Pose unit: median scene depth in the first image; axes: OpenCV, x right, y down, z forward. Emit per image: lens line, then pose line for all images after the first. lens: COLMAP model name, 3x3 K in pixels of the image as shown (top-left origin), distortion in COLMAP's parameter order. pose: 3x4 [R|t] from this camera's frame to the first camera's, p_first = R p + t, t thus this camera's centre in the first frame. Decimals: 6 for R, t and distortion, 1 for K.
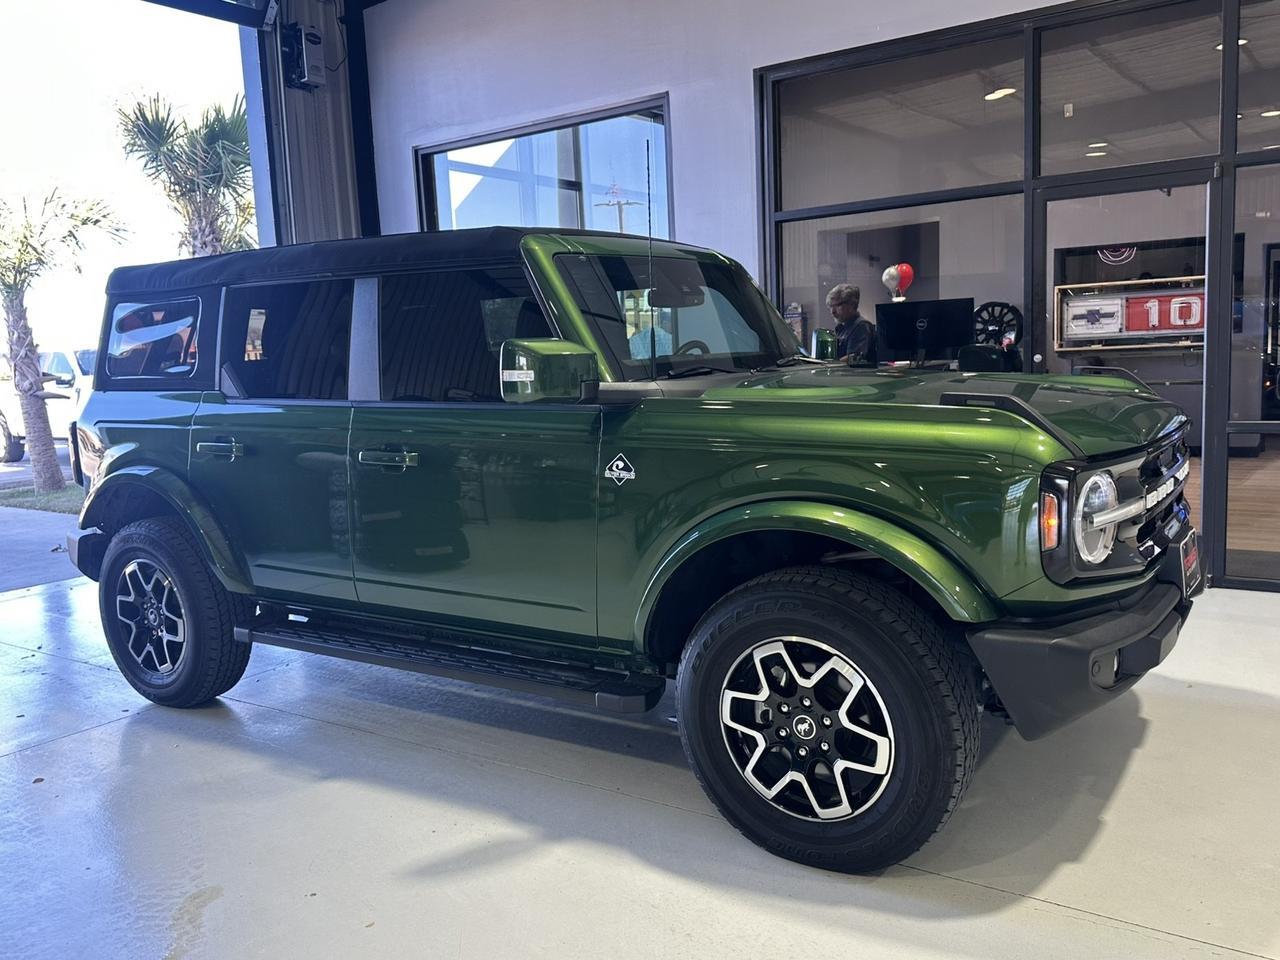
lens RADIAL K [[1055.9, 0, 640.0], [0, 1055.9, 480.0], [0, 0, 1]] dist [0.005354, 0.000333]
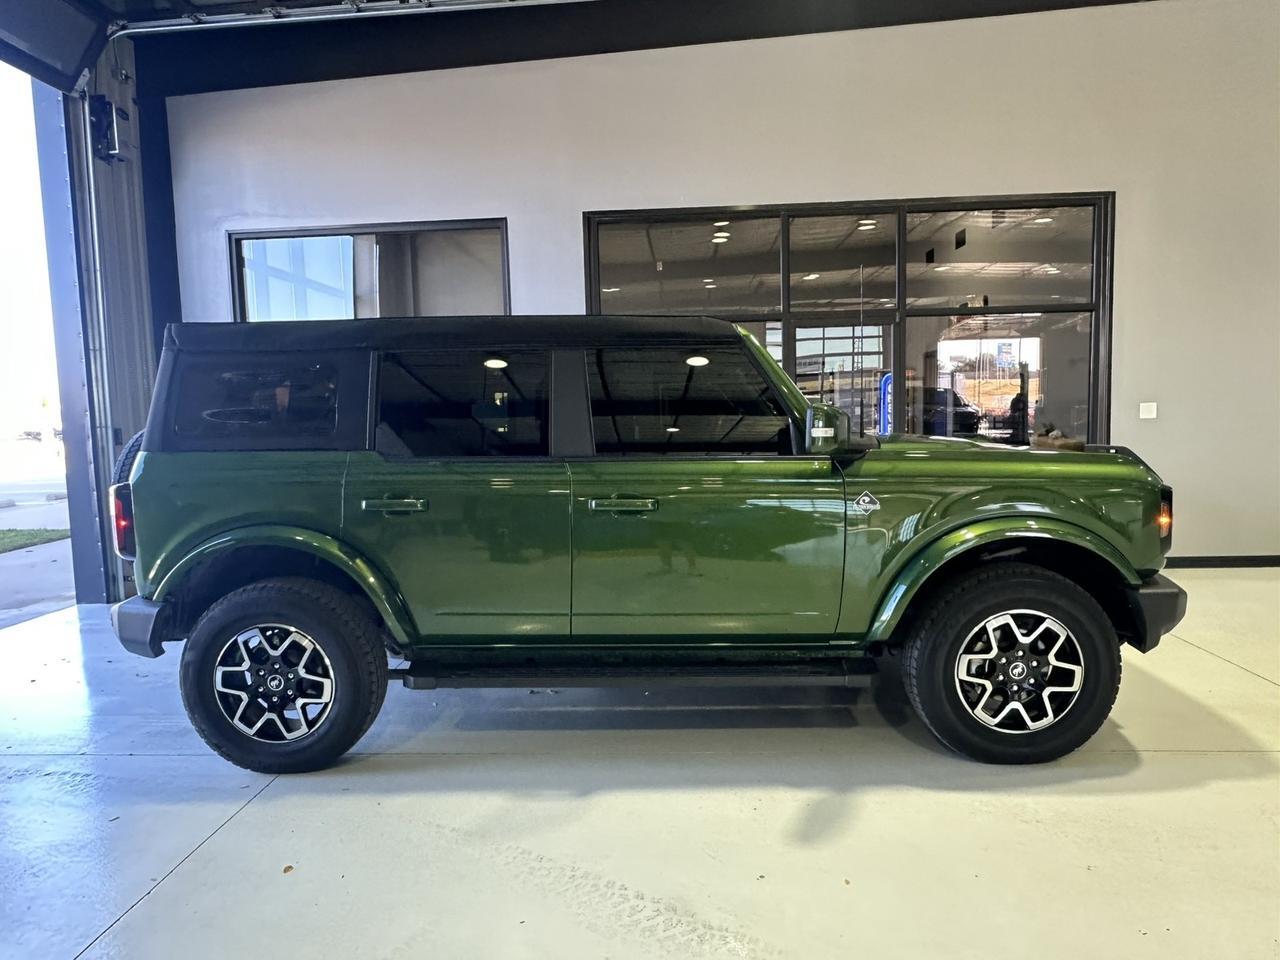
lens RADIAL K [[812.5, 0, 640.0], [0, 812.5, 480.0], [0, 0, 1]] dist [-0.011647, -0.000467]
pose [[0.848572, -0.015772, 0.528845, -0.782291], [0.049256, 0.997570, -0.049283, -0.002849], [-0.526783, 0.067868, 0.847286, 0.257340]]
